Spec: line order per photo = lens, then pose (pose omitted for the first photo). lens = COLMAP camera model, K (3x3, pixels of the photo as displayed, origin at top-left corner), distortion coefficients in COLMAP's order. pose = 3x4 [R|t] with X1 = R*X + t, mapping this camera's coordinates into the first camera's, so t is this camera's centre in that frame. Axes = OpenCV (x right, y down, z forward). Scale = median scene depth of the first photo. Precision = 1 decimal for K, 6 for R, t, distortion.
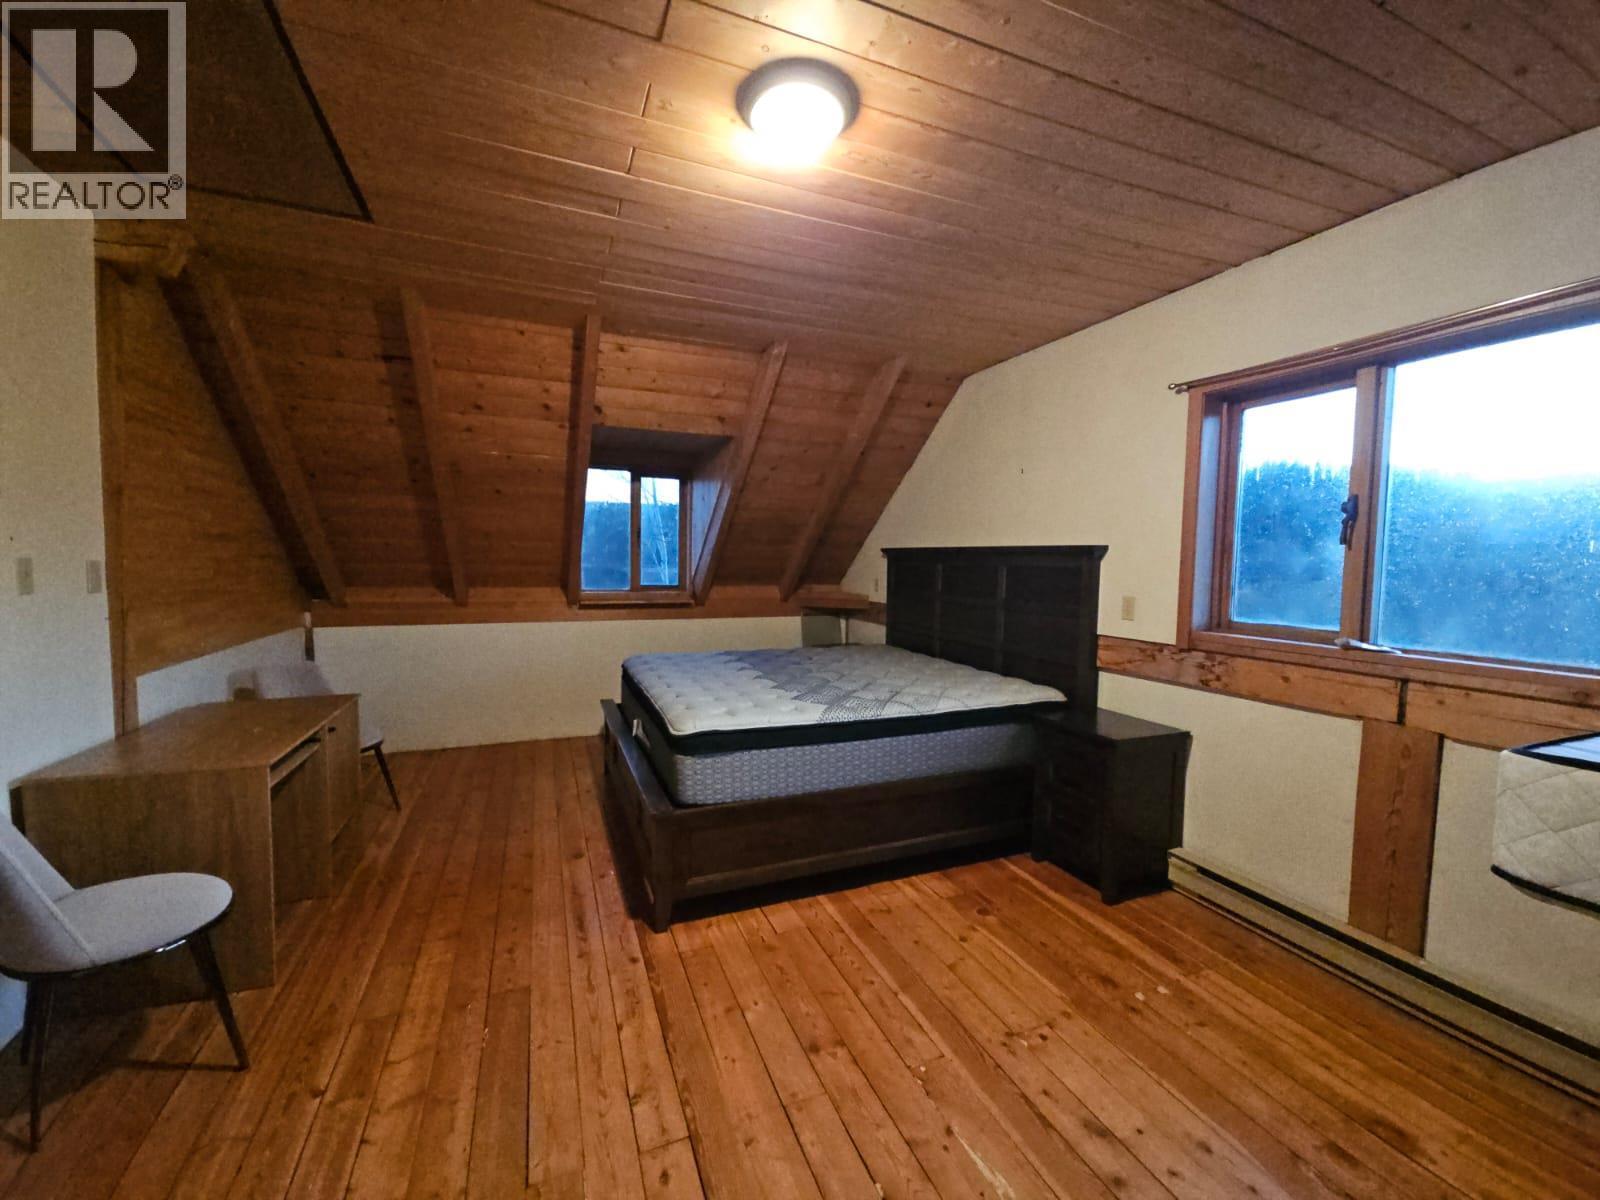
lens RADIAL K [[646.7, 0, 799.5], [0, 646.7, 596.2], [0, 0, 1]] dist [-0.001464, -0.000597]
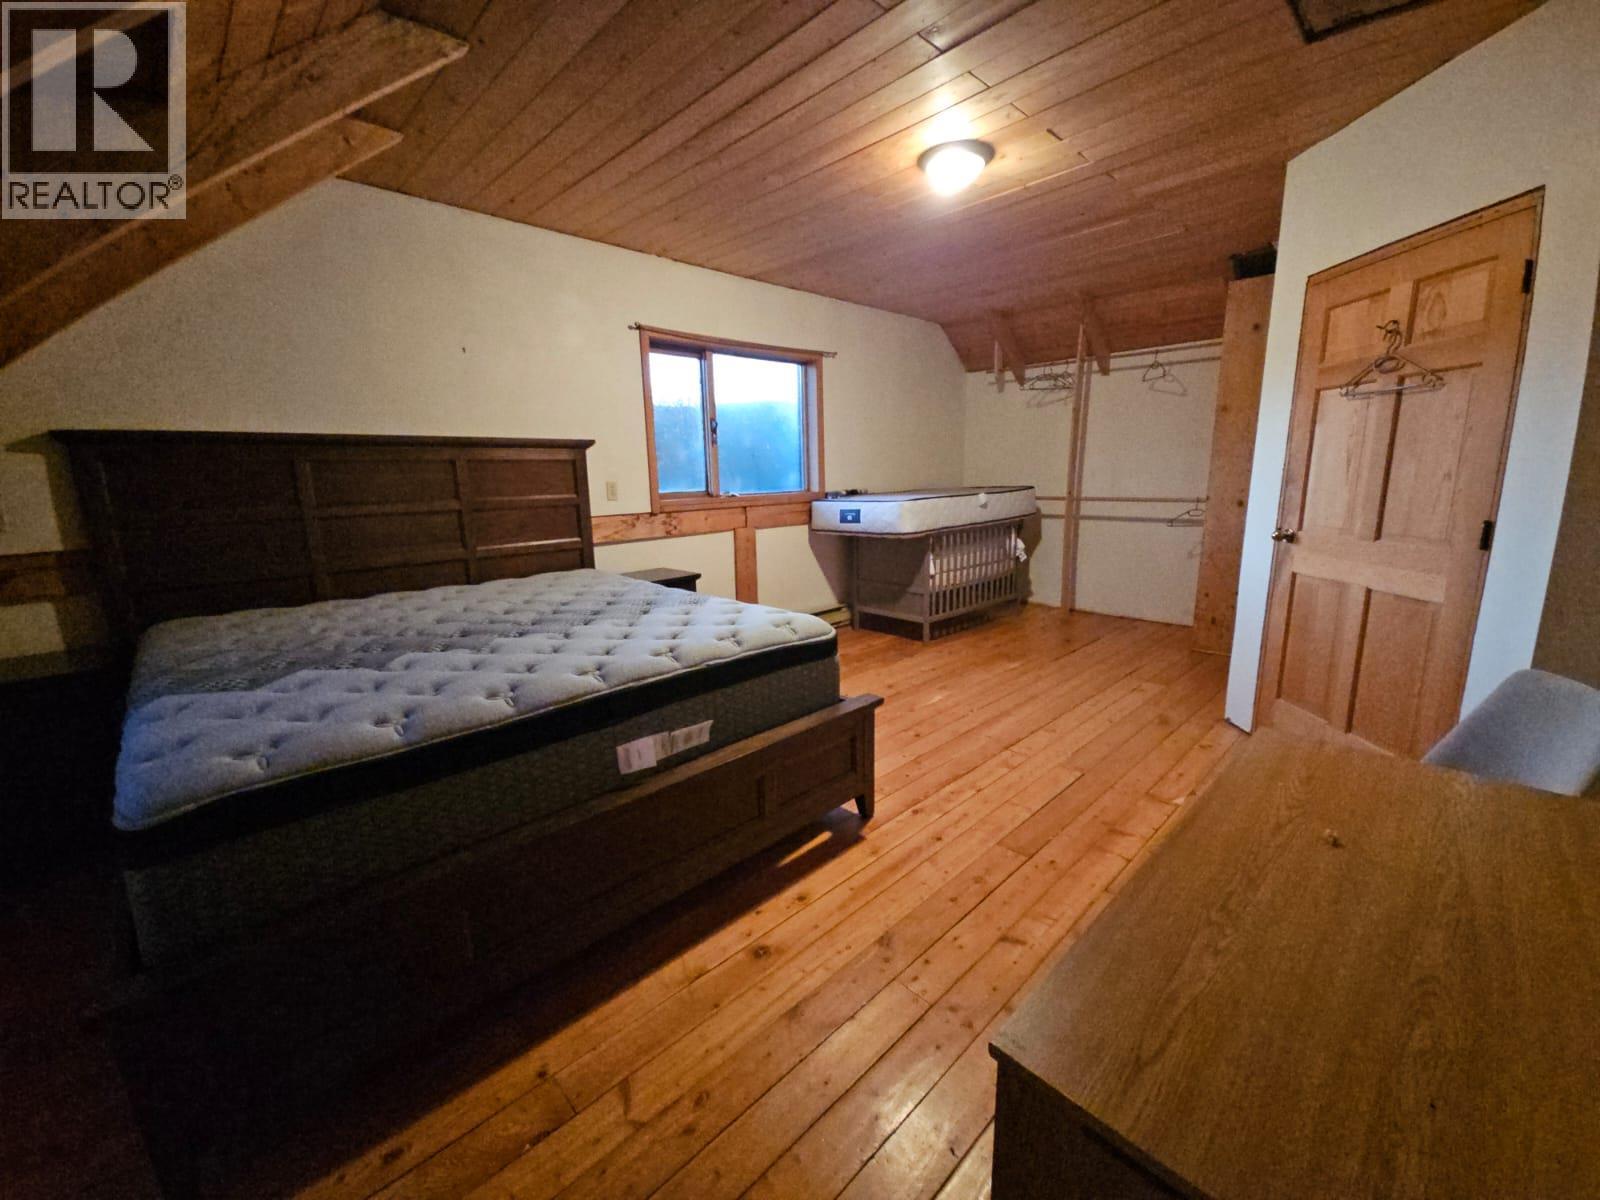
lens RADIAL K [[646.7, 0, 799.5], [0, 646.7, 596.2], [0, 0, 1]] dist [-0.001464, -0.000597]
pose [[-0.370745, -0.188132, 0.909480, -0.954531], [0.067600, 0.971204, 0.228457, -0.053857], [-0.926271, 0.146180, -0.347351, 1.291246]]
